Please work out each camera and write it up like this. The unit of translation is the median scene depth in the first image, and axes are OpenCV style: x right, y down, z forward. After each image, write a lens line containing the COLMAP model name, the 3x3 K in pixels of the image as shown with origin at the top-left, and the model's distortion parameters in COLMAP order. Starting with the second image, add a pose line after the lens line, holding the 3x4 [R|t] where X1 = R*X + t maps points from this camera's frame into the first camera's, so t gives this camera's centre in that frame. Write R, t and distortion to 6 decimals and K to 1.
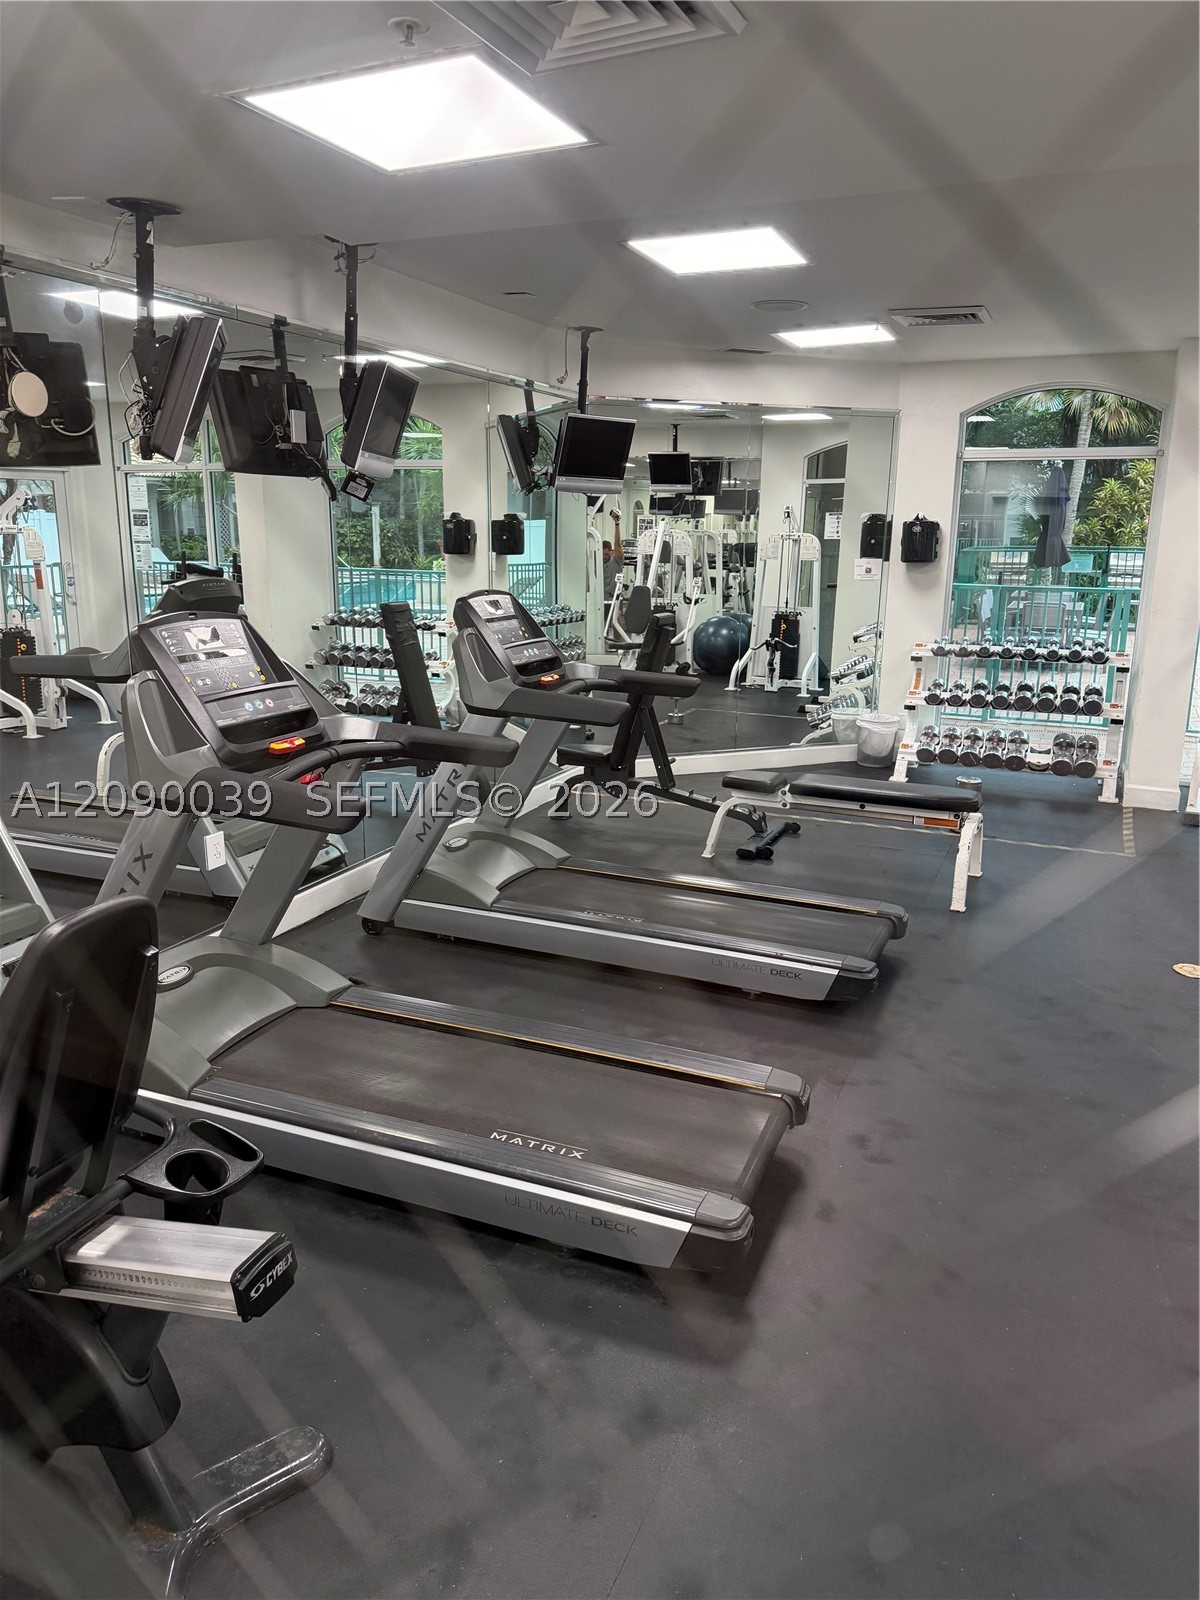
lens RADIAL K [[1144.9, 0, 600.0], [0, 1144.9, 800.0], [0, 0, 1]] dist [0.106731, -0.162221]
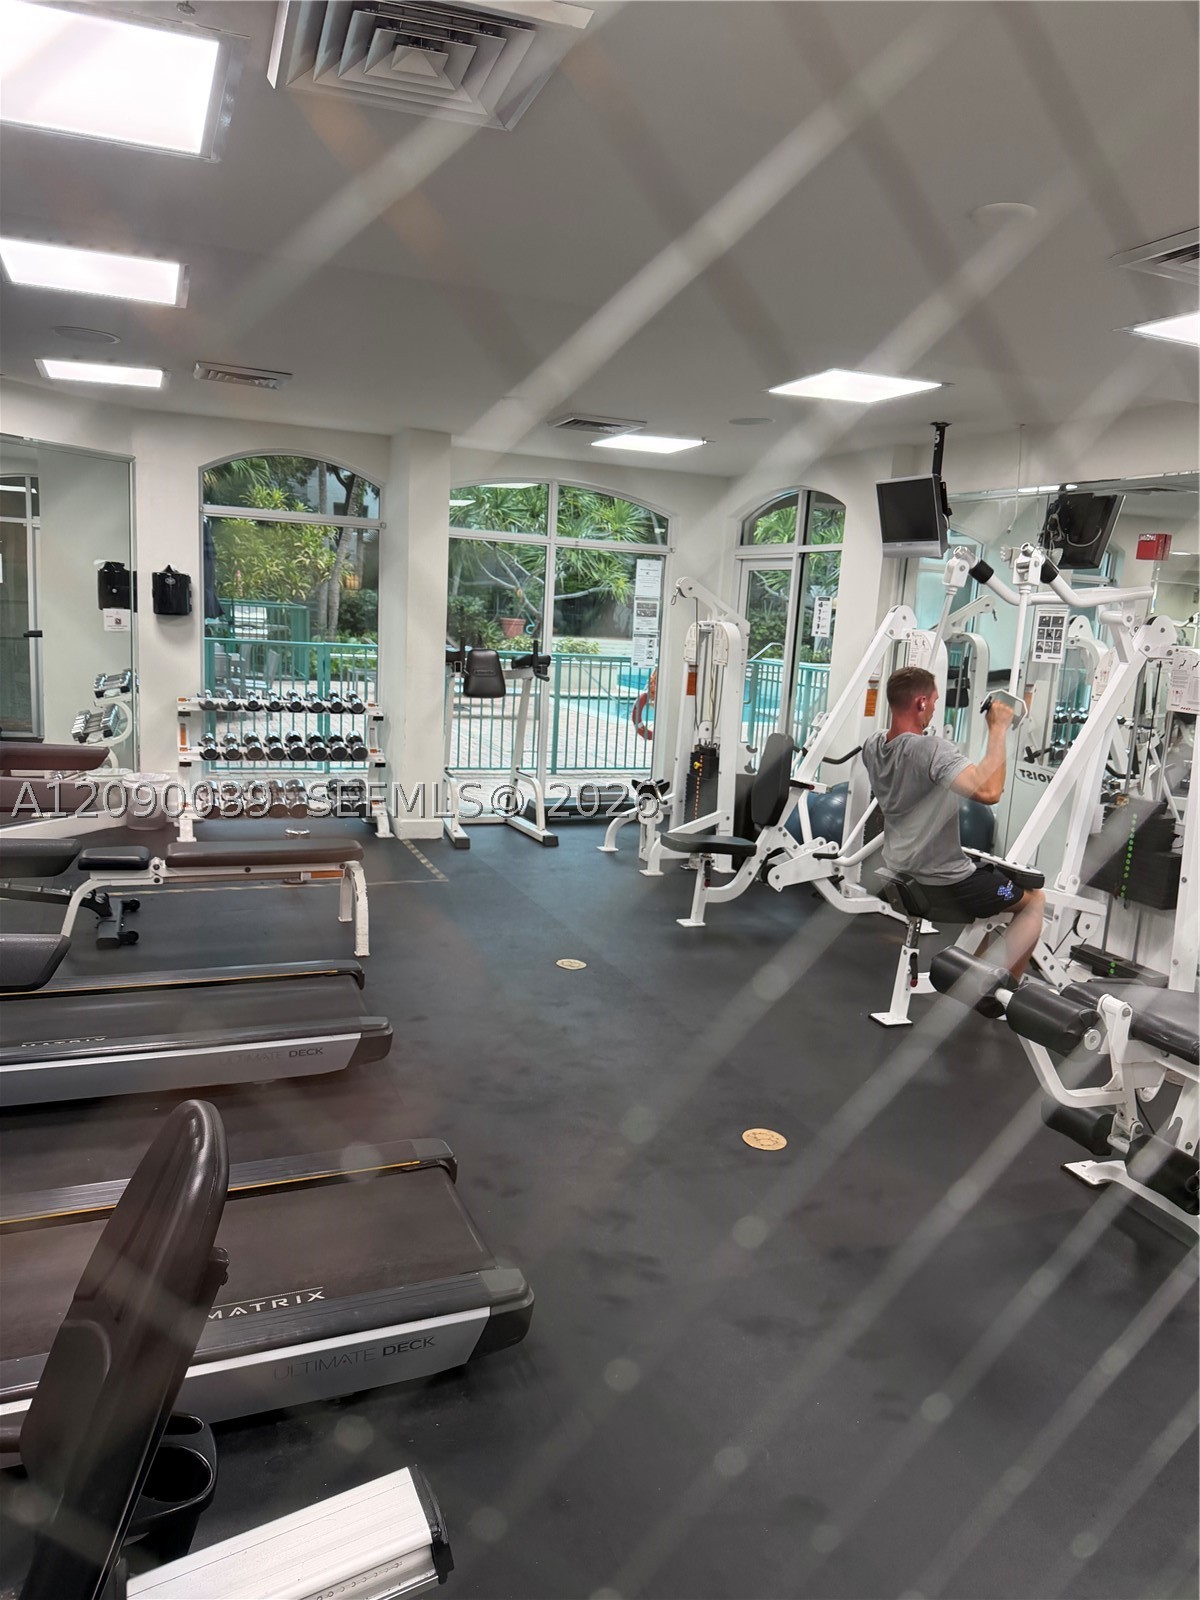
lens RADIAL K [[1144.9, 0, 600.0], [0, 1144.9, 800.0], [0, 0, 1]] dist [0.106731, -0.162221]
pose [[0.690690, -0.093031, 0.717142, -0.195743], [0.120690, 0.992611, 0.012528, -0.022017], [-0.713009, 0.077899, 0.696814, 0.086248]]
